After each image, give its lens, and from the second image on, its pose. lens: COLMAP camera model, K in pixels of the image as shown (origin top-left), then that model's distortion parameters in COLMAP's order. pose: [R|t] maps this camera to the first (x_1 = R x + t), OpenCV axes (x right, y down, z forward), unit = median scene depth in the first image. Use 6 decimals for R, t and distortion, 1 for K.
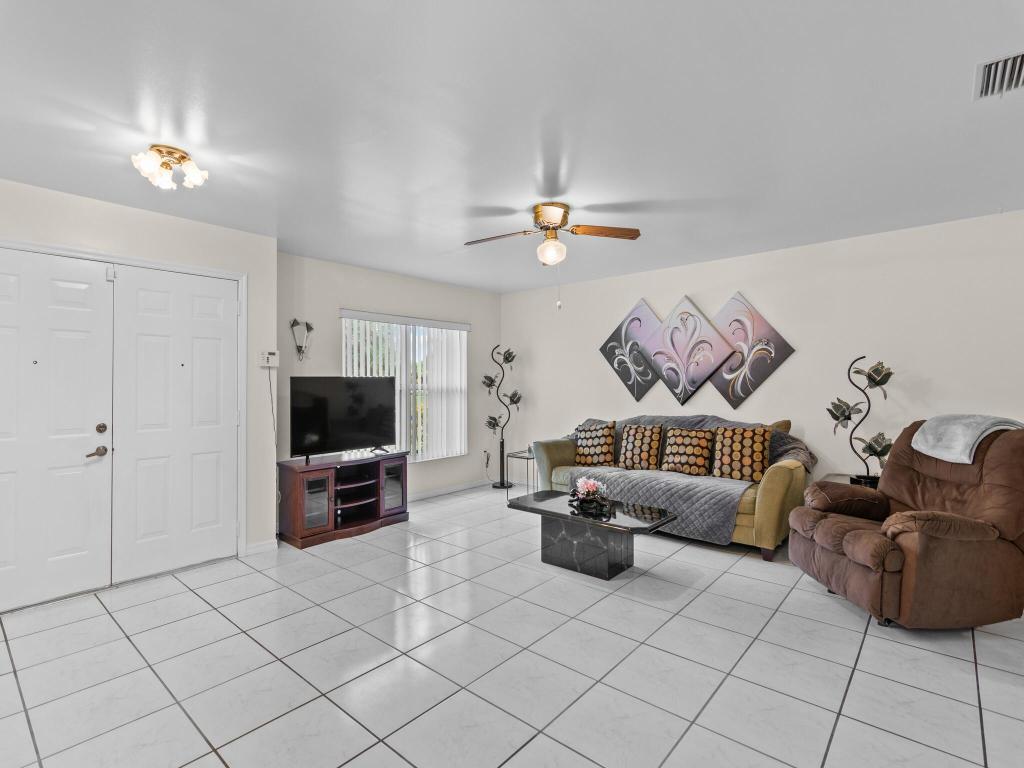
lens RADIAL K [[497.8, 0, 510.9], [0, 497.8, 383.1], [0, 0, 1]] dist [0.004376, 0.003280]
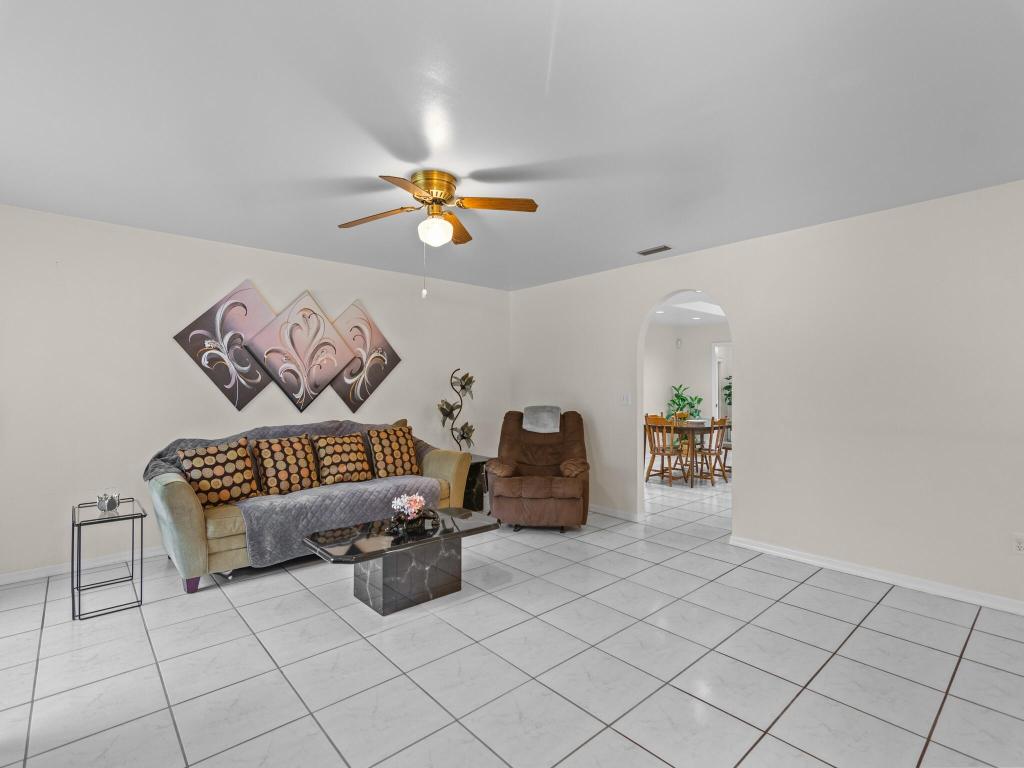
lens RADIAL K [[497.8, 0, 510.7], [0, 497.8, 387.9], [0, 0, 1]] dist [0.004376, 0.003280]
pose [[0.134223, 0.005095, 0.990938, -0.509228], [-0.001181, 0.999987, -0.004981, 0.005481], [-0.990950, -0.000502, 0.134227, 0.523676]]
